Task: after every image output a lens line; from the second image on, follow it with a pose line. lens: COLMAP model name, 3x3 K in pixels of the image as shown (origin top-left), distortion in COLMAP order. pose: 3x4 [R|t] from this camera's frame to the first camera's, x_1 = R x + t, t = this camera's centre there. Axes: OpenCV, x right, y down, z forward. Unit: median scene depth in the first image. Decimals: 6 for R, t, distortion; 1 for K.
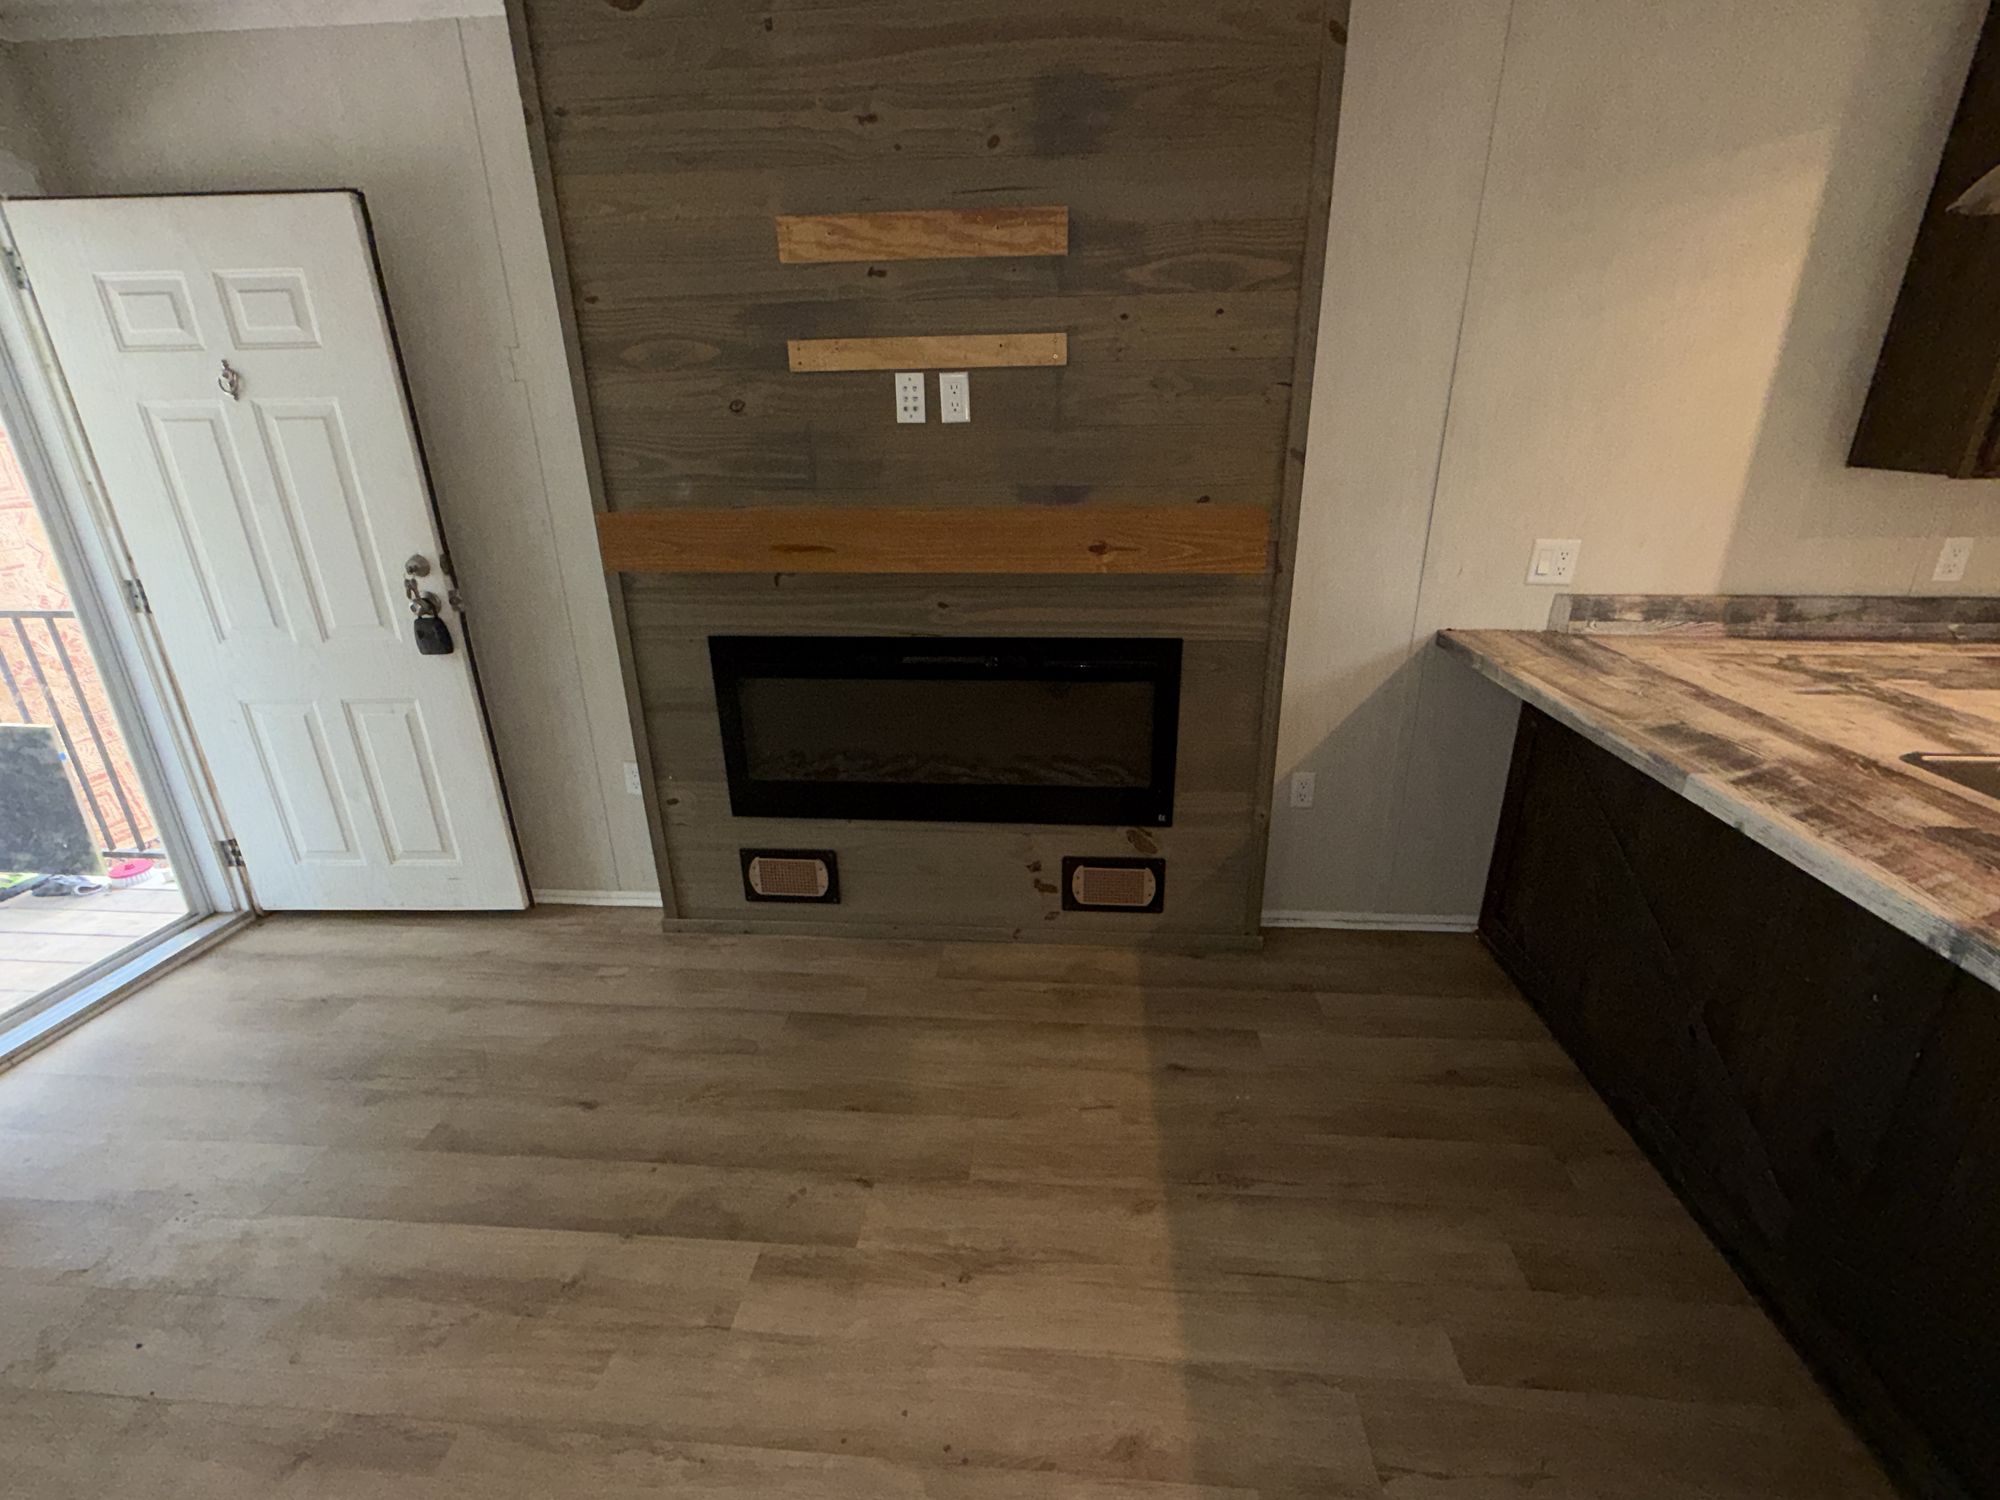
lens RADIAL K [[892.3, 0, 998.6], [0, 892.3, 754.1], [0, 0, 1]] dist [0.000988, -0.000399]
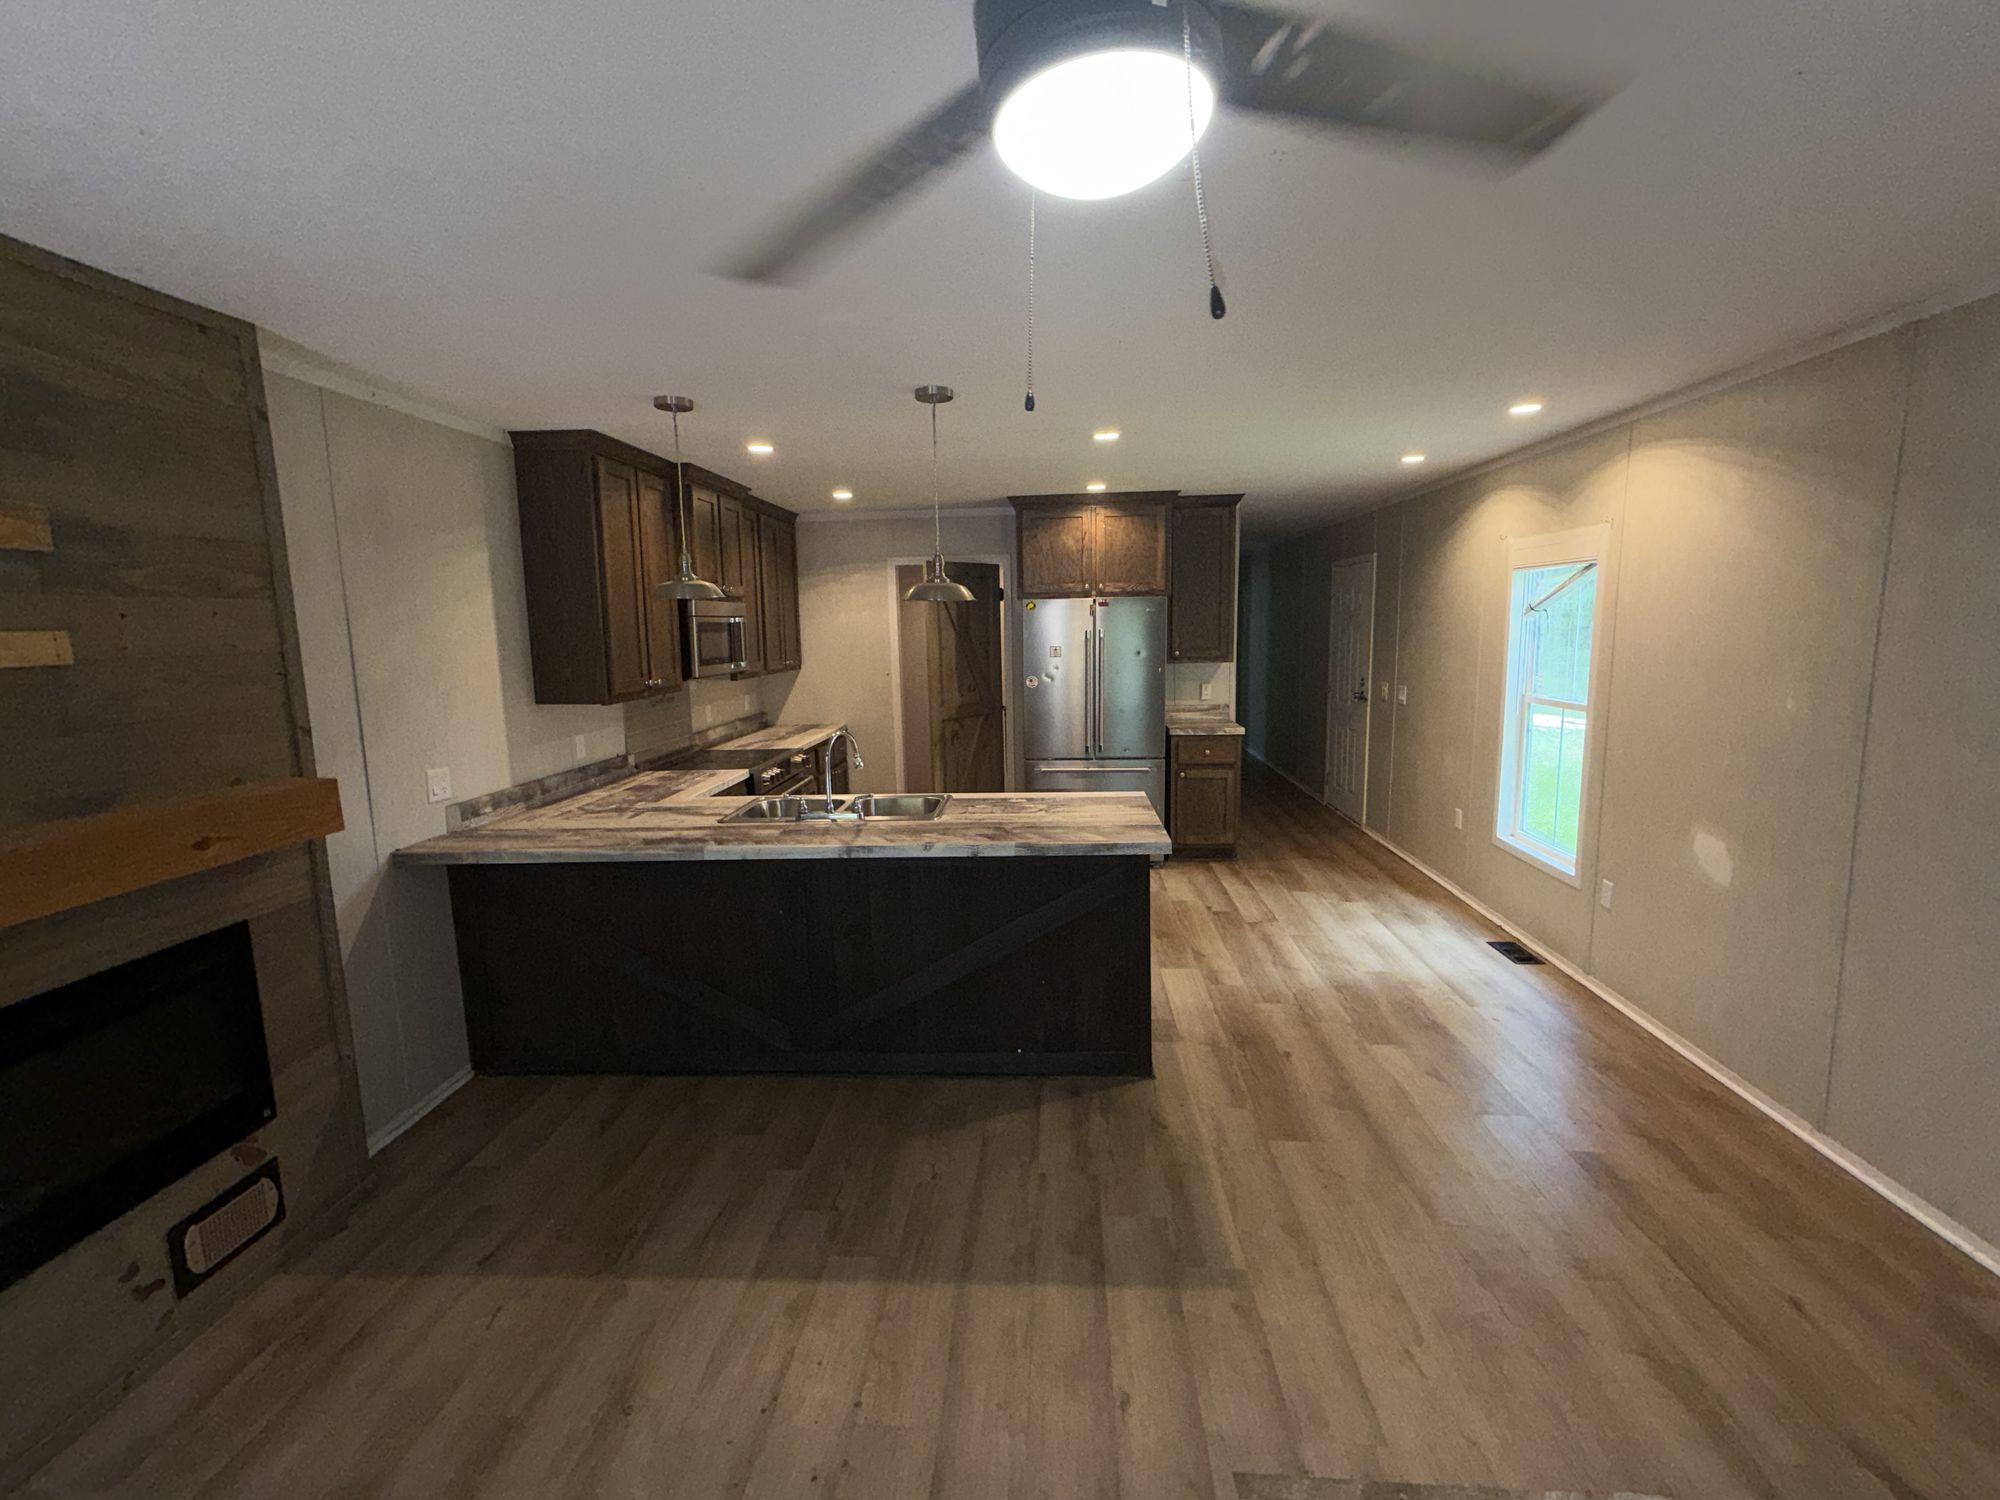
lens RADIAL K [[892.3, 0, 1003.0], [0, 892.3, 757.1], [0, 0, 1]] dist [0.000988, -0.000399]
pose [[-0.024575, -0.134237, 0.990645, -0.767021], [0.372473, 0.918364, 0.133682, -0.116276], [-0.927717, 0.372274, 0.027431, 0.142769]]
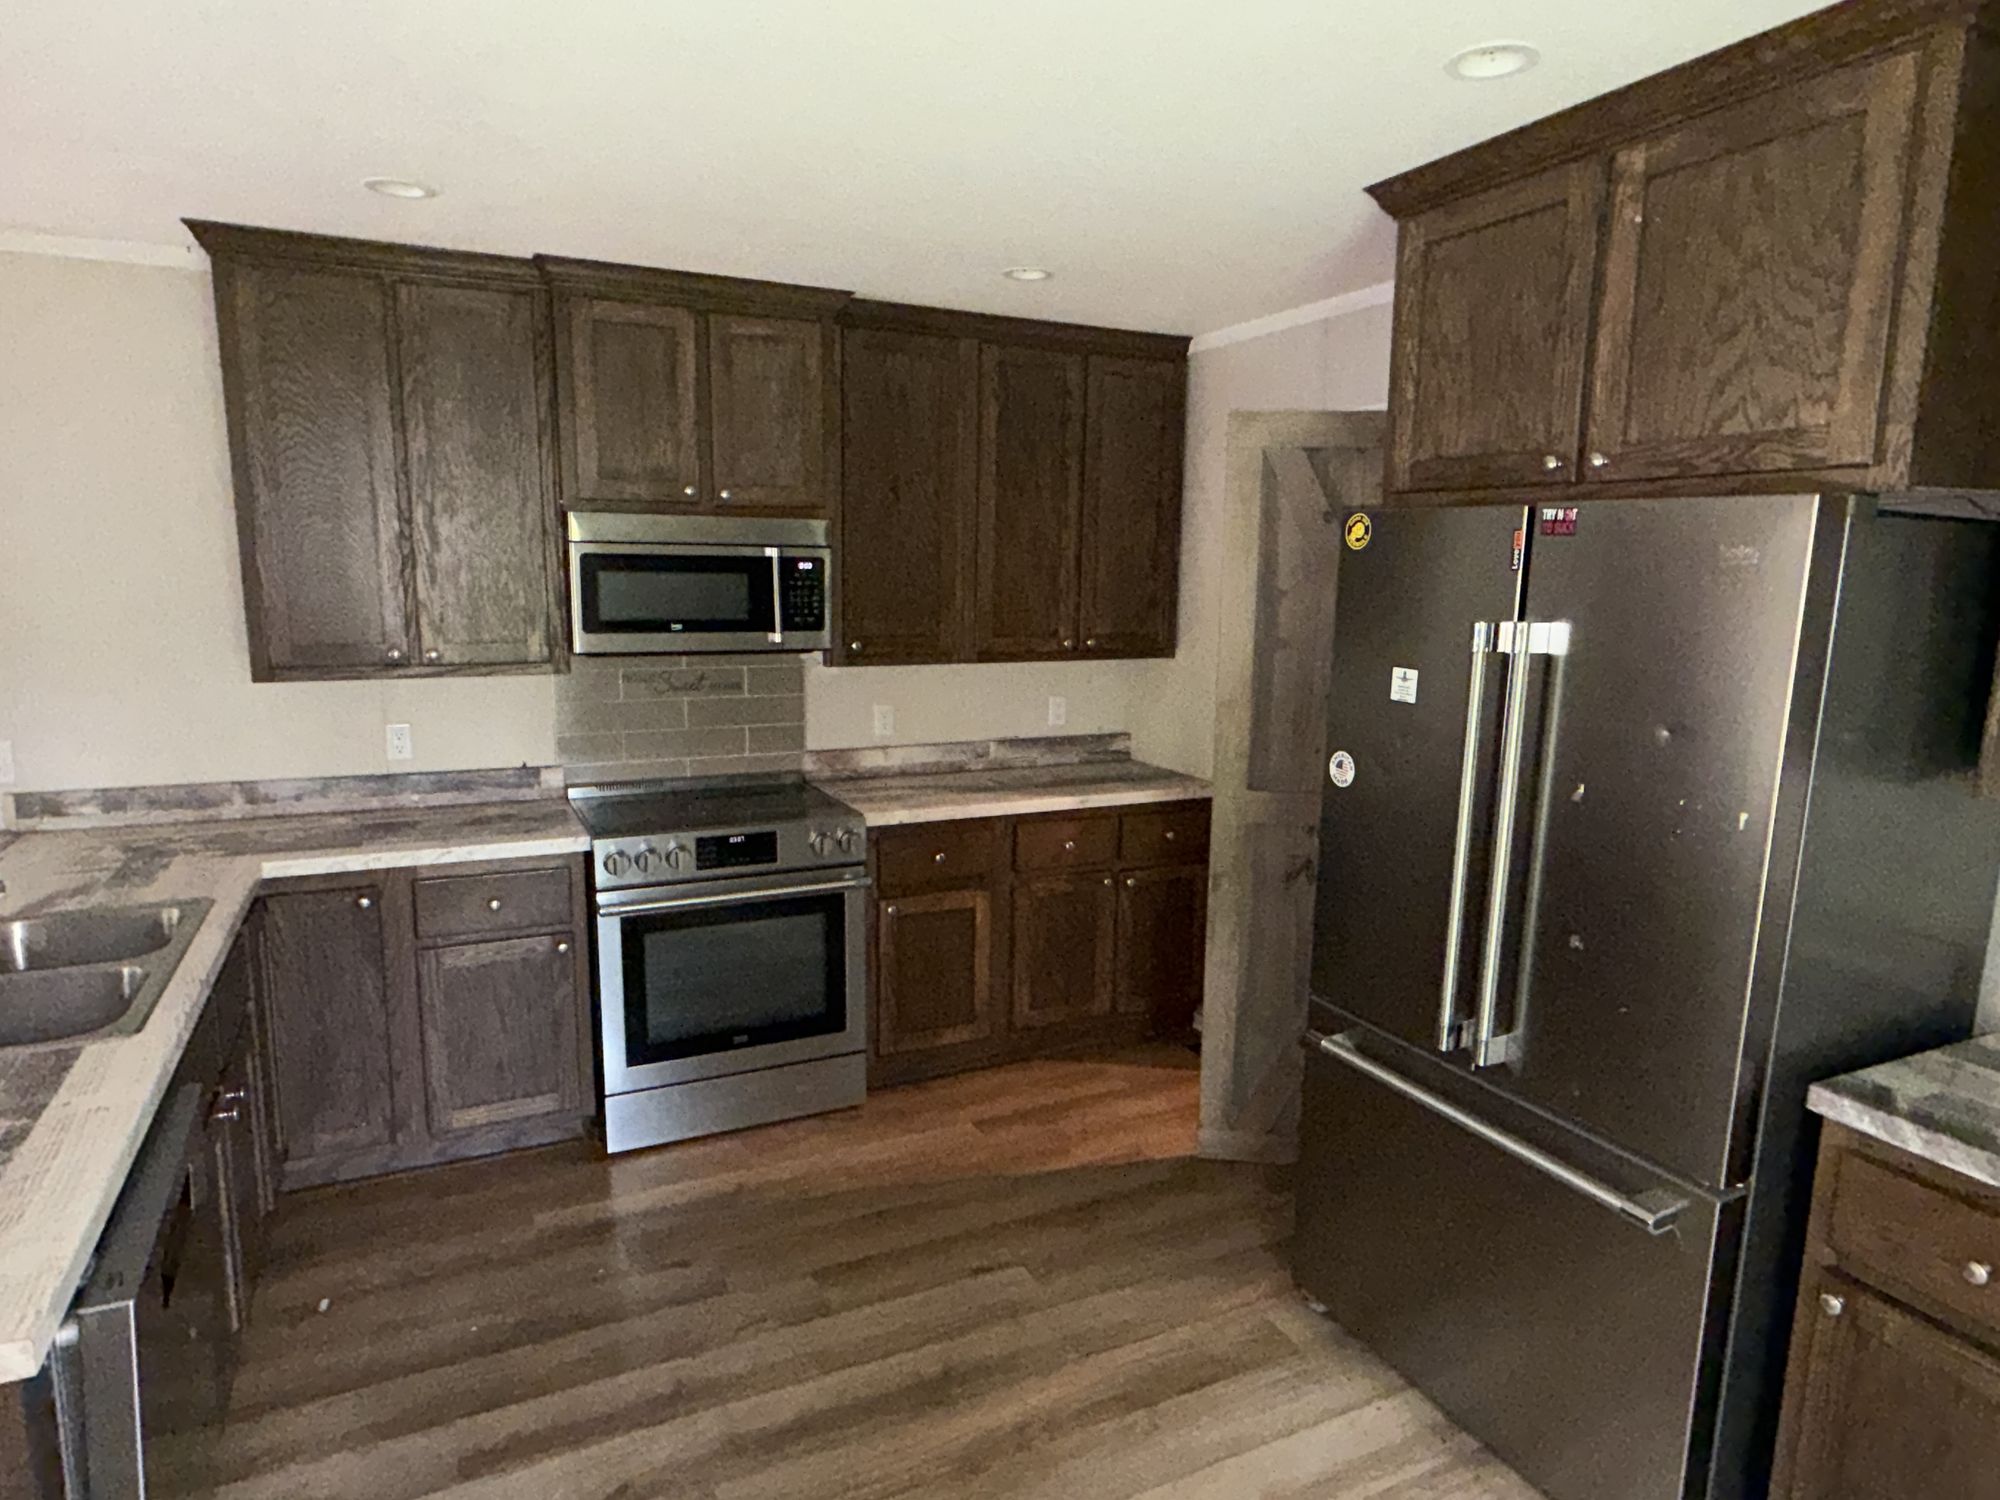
lens RADIAL K [[1166.0, 0, 998.6], [0, 1166.0, 754.9], [0, 0, 1]] dist [-0.003522, -0.000863]
pose [[0.854491, -0.054959, 0.516550, 0.928671], [0.158162, 0.974701, -0.157933, 0.163091], [-0.494802, 0.216651, 0.841566, -0.667692]]
